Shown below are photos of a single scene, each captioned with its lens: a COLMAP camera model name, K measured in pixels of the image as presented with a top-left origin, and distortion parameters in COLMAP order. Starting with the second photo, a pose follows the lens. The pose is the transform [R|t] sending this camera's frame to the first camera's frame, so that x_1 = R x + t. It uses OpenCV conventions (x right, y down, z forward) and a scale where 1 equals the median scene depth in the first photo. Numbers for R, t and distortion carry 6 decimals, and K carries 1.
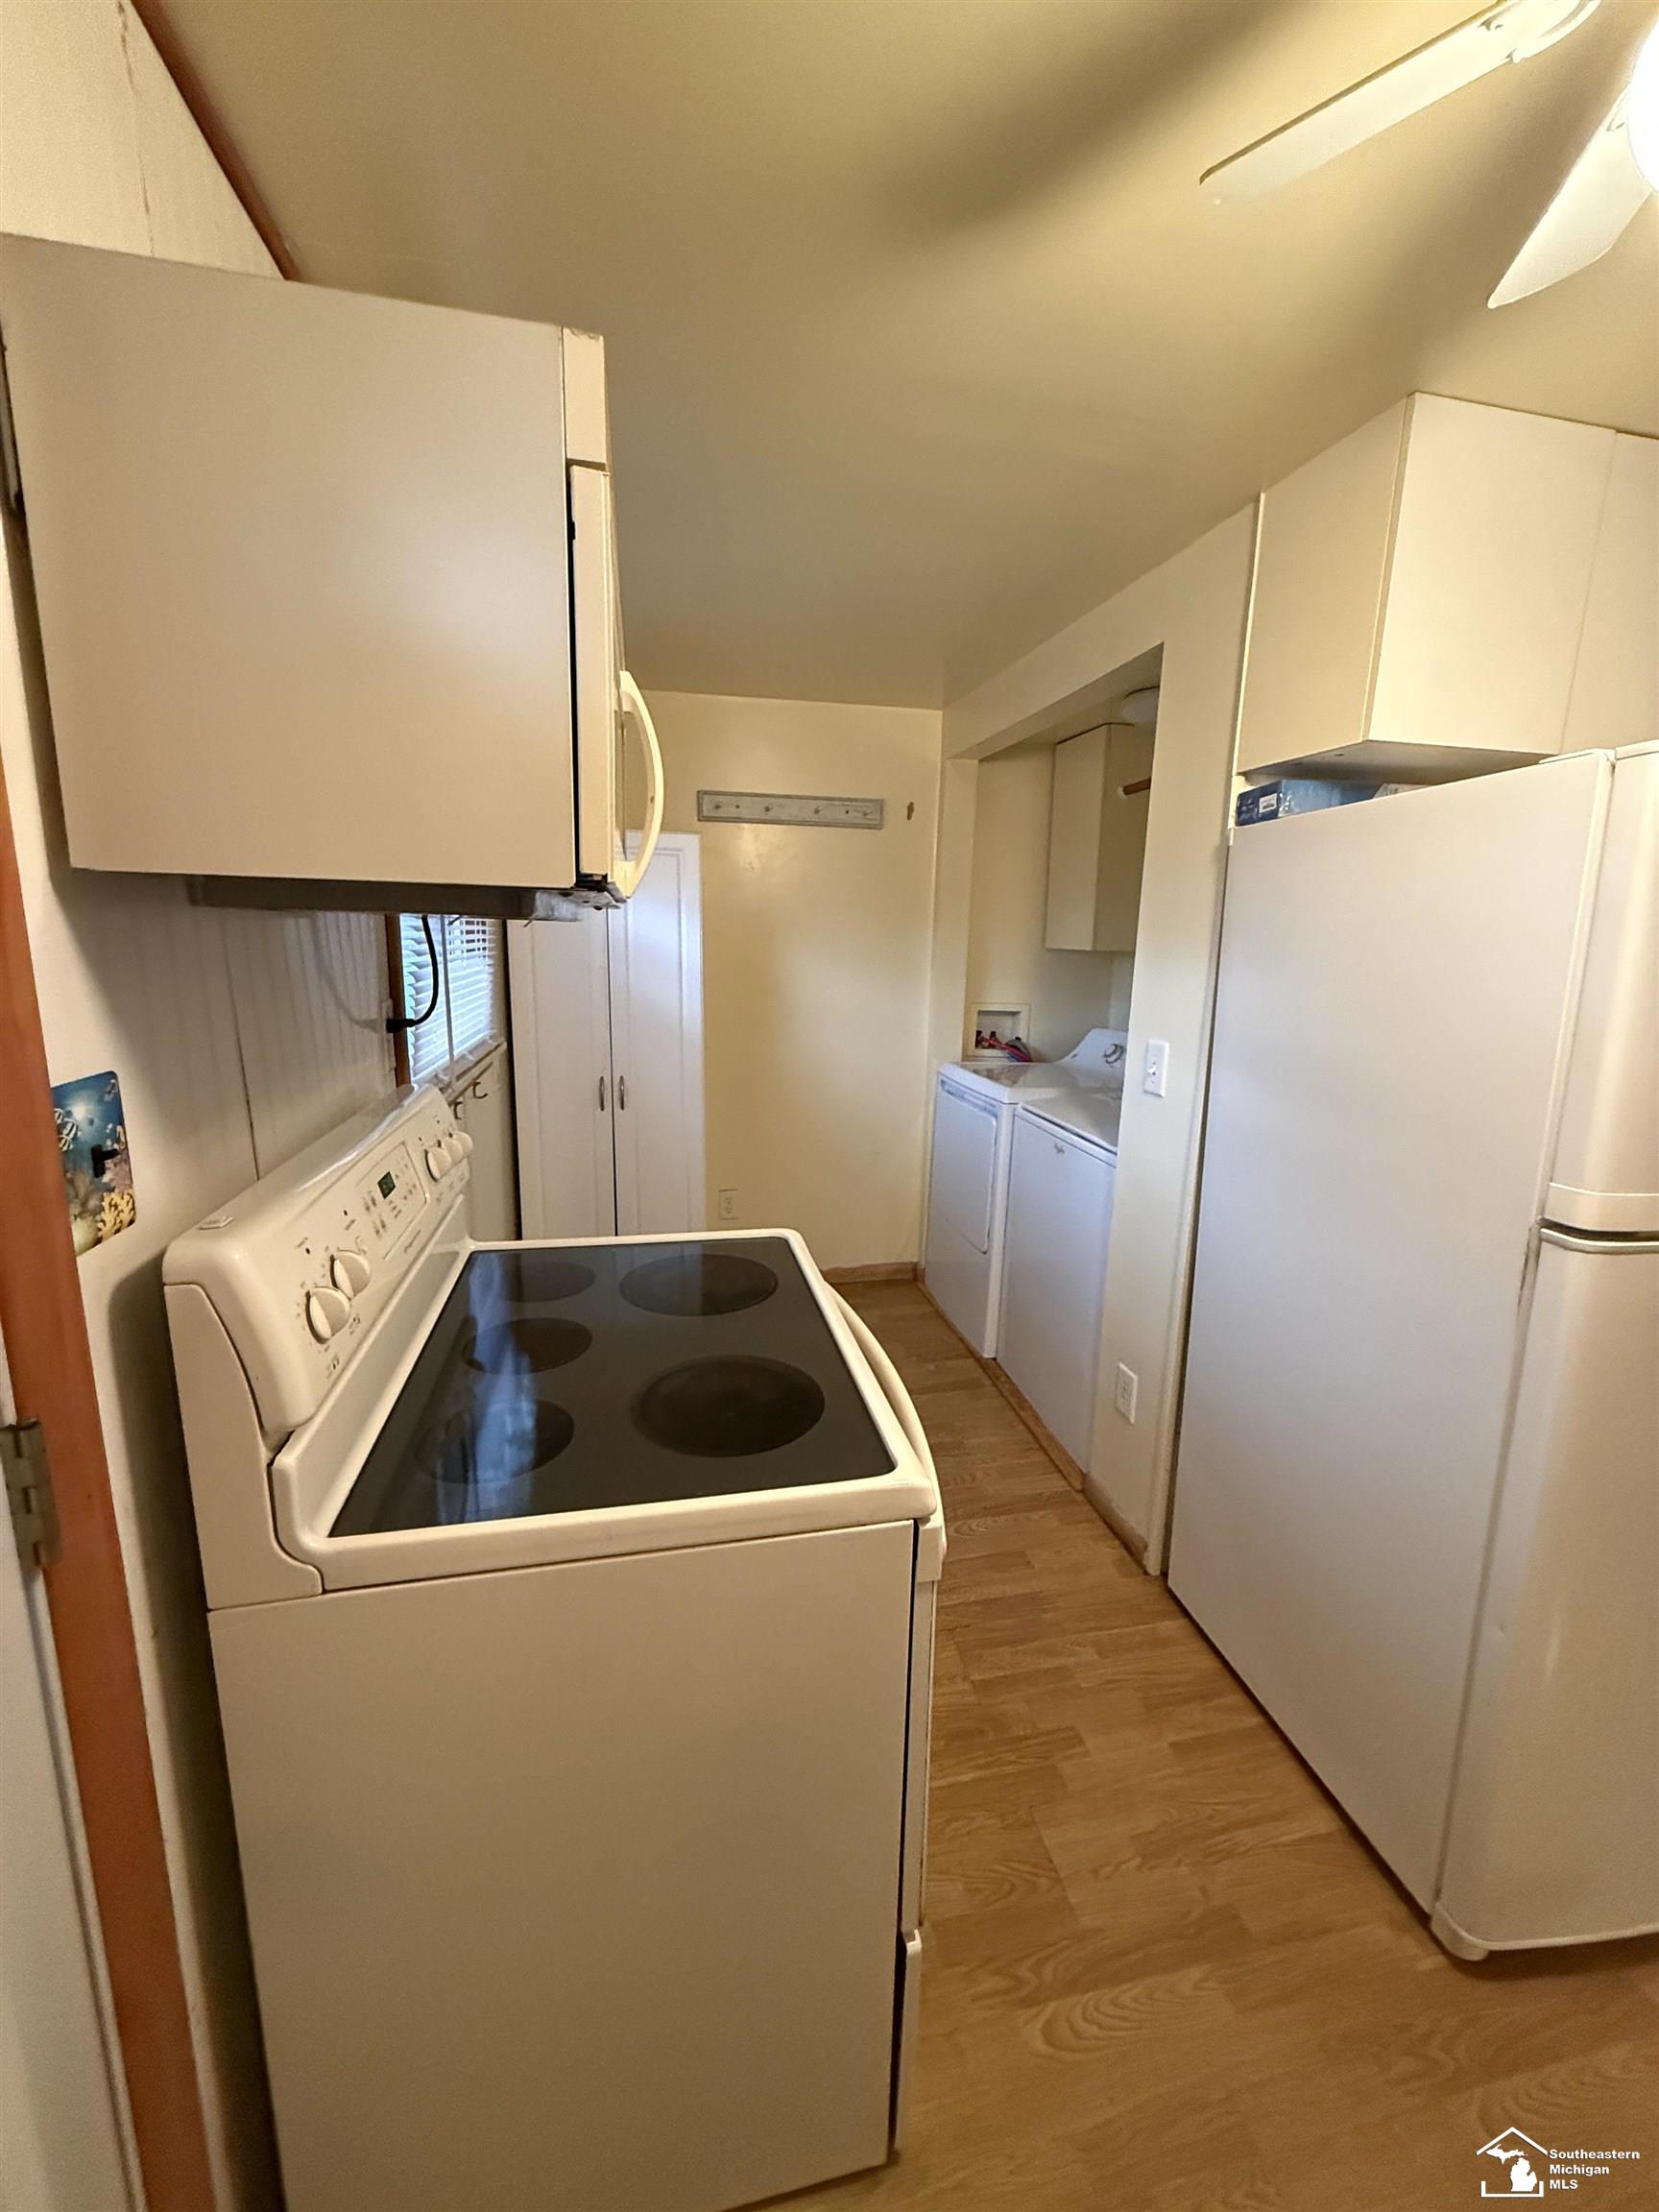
lens RADIAL K [[882.1, 0, 829.2], [0, 882.1, 1100.2], [0, 0, 1]] dist [0.001059, 0.000723]
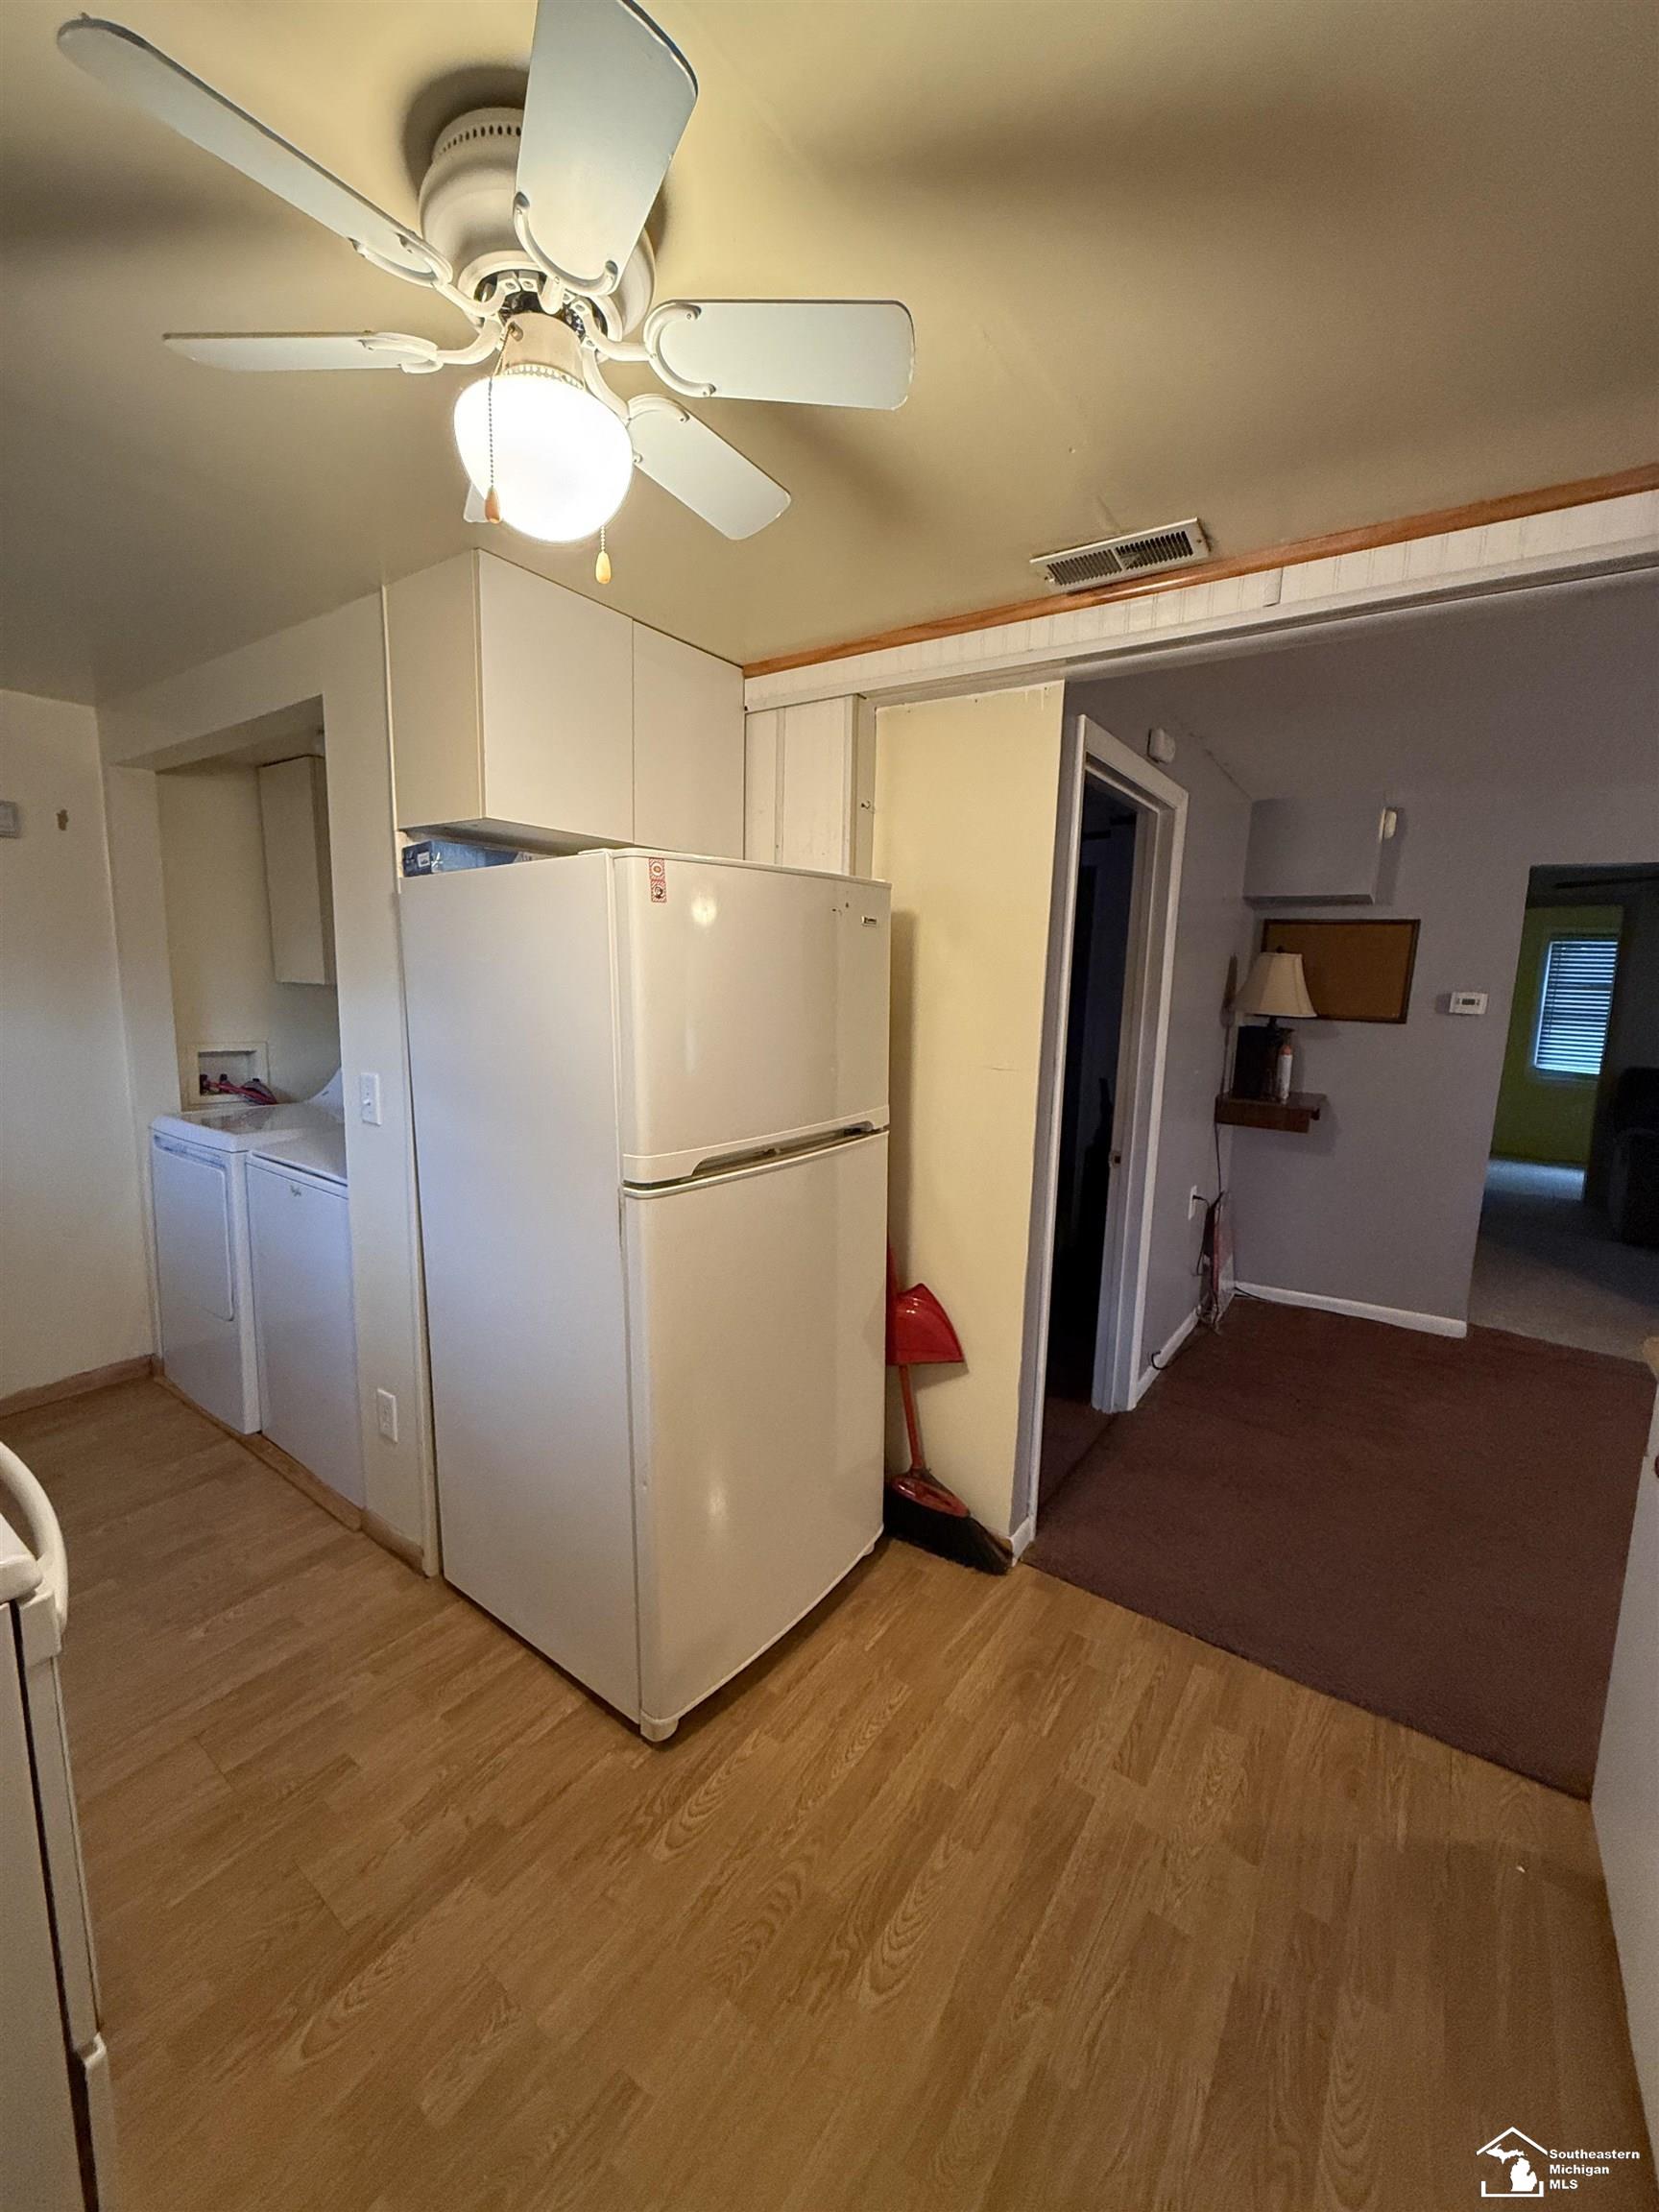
lens RADIAL K [[882.1, 0, 833.5], [0, 882.1, 1101.6], [0, 0, 1]] dist [0.001059, 0.000723]
pose [[0.736962, -0.101541, 0.668264, 0.081365], [0.120365, 0.992565, 0.018079, 0.015401], [-0.665131, 0.067112, 0.743704, -0.159399]]
